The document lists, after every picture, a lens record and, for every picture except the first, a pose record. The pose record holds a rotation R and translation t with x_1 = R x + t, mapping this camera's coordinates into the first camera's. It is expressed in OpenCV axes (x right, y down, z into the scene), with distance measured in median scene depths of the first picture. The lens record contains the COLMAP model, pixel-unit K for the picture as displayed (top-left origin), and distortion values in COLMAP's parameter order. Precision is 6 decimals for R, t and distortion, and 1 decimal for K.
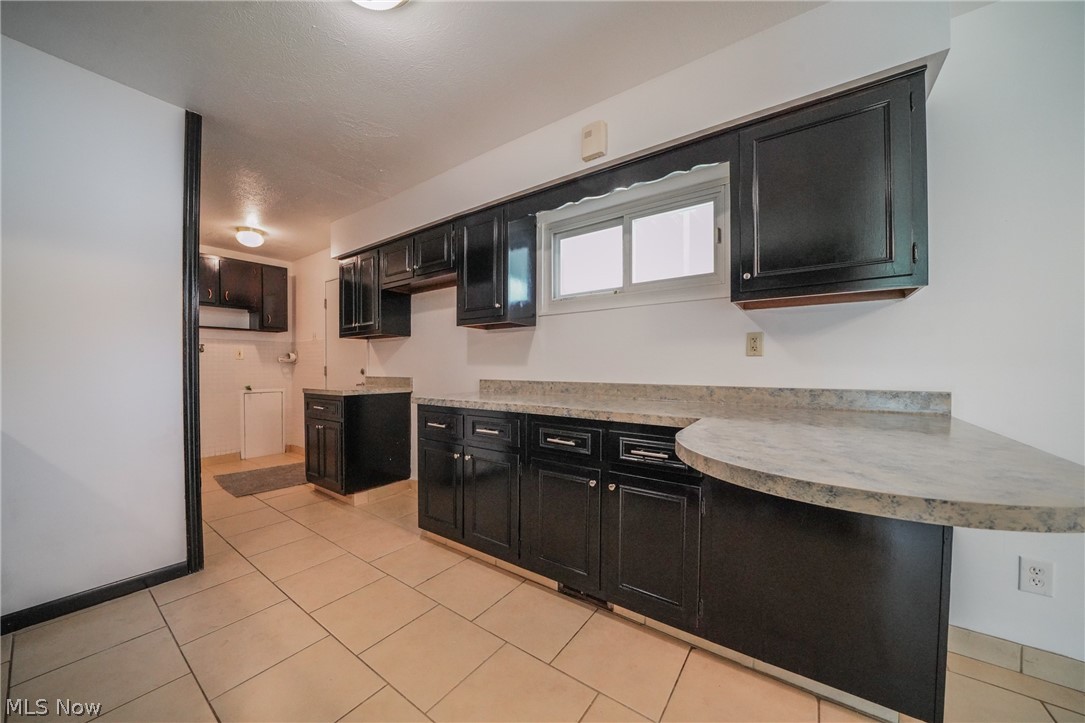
lens RADIAL K [[377.6, 0, 533.4], [0, 377.6, 368.7], [0, 0, 1]] dist [-0.016790, -0.000046]
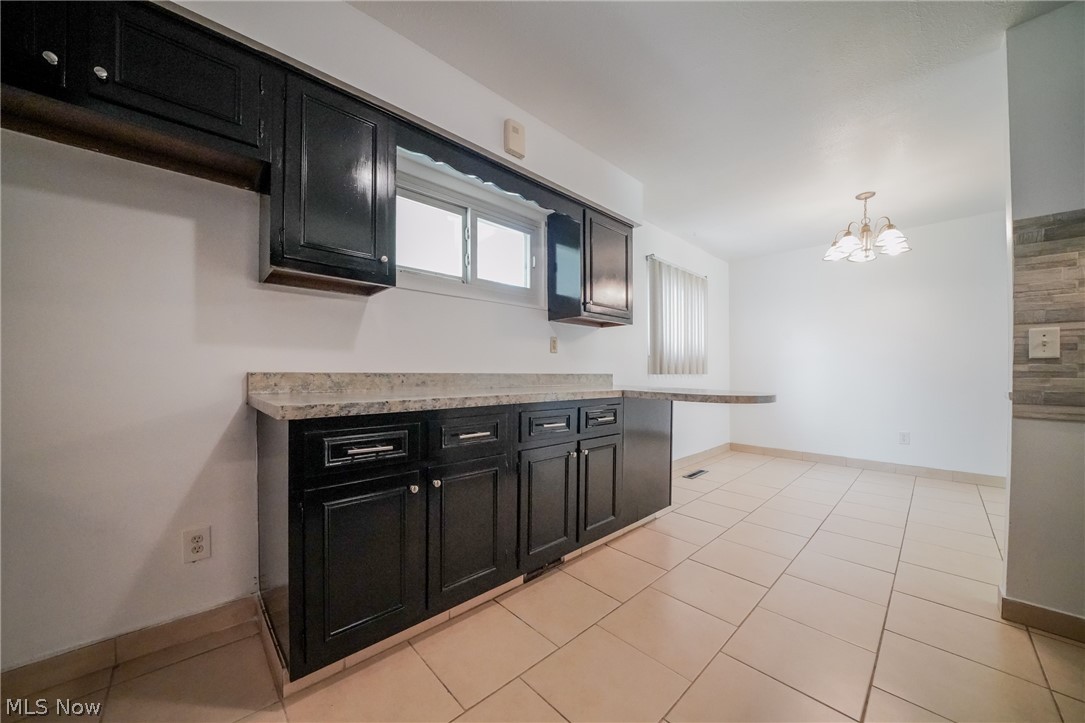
lens RADIAL K [[377.6, 0, 532.7], [0, 377.6, 368.6], [0, 0, 1]] dist [-0.016790, -0.000046]
pose [[0.205060, 0.008181, 0.978715, -0.784980], [-0.001535, 0.999967, -0.008037, 0.036488], [-0.978748, 0.000145, 0.205066, 0.683934]]
